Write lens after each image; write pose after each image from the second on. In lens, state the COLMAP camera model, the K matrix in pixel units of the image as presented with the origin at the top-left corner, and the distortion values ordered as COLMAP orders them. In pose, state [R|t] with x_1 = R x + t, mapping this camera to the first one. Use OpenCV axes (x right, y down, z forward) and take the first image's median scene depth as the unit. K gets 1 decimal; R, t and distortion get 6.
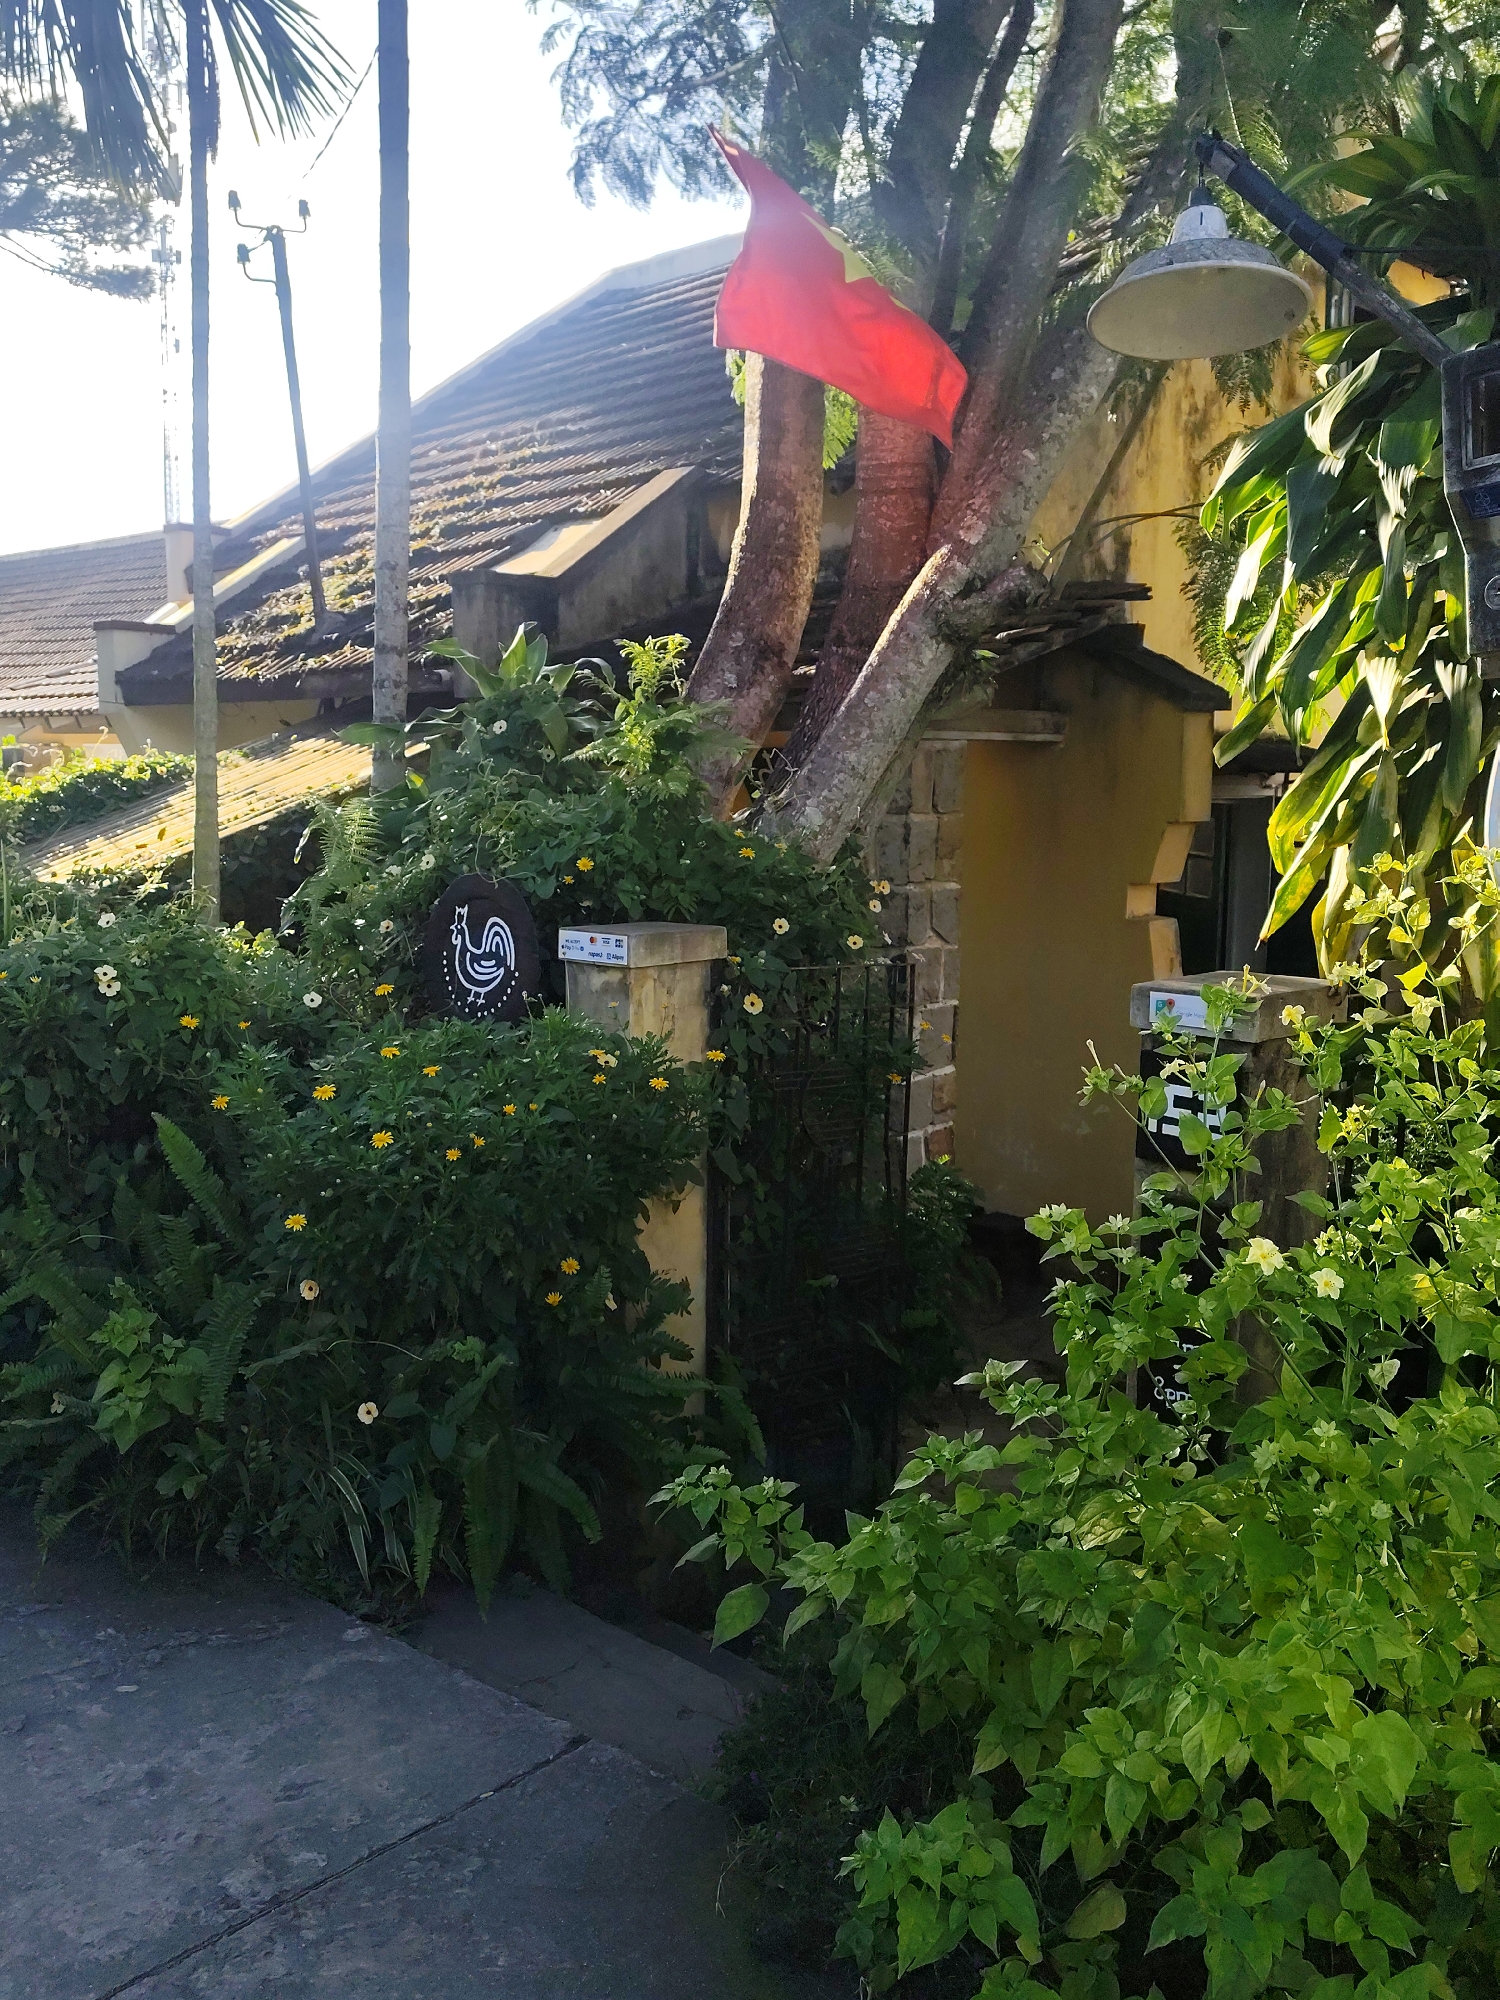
lens RADIAL K [[1692.1, 0, 751.3], [0, 1692.1, 999.4], [0, 0, 1]] dist [0.057261, -0.004803]
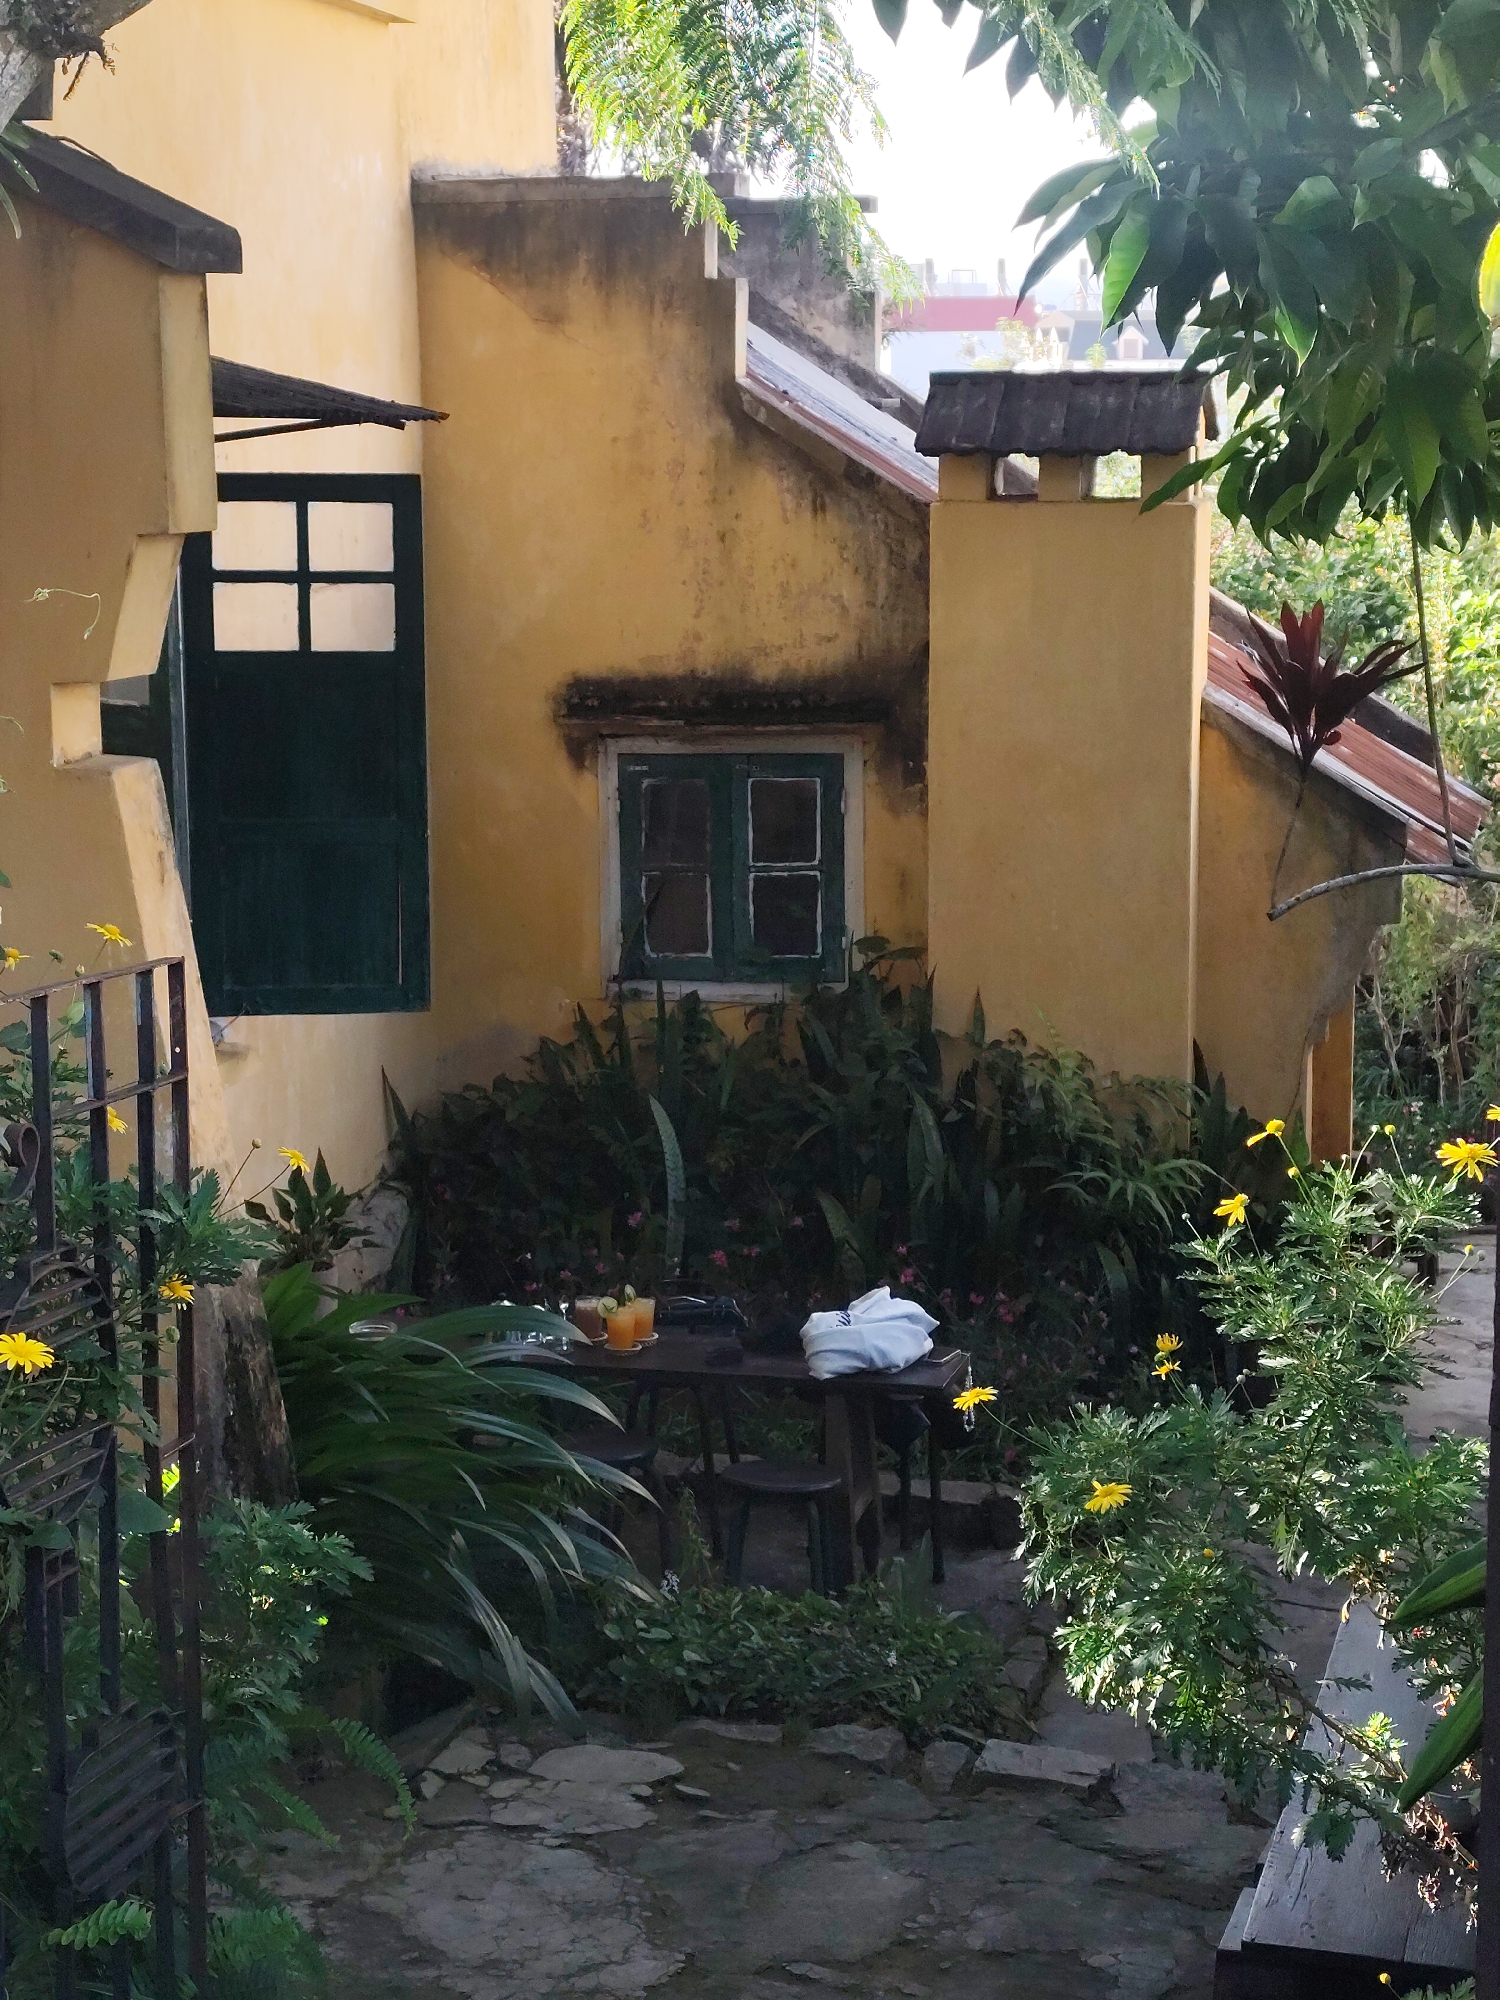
lens RADIAL K [[3538.4, 0, 751.3], [0, 3538.4, 1000.2], [0, 0, 1]] dist [0.056998, 0.000000]
pose [[0.843323, -0.102741, 0.527494, -0.204303], [0.087745, 0.994707, 0.053459, -0.043899], [-0.530195, 0.001202, 0.847875, 0.329562]]
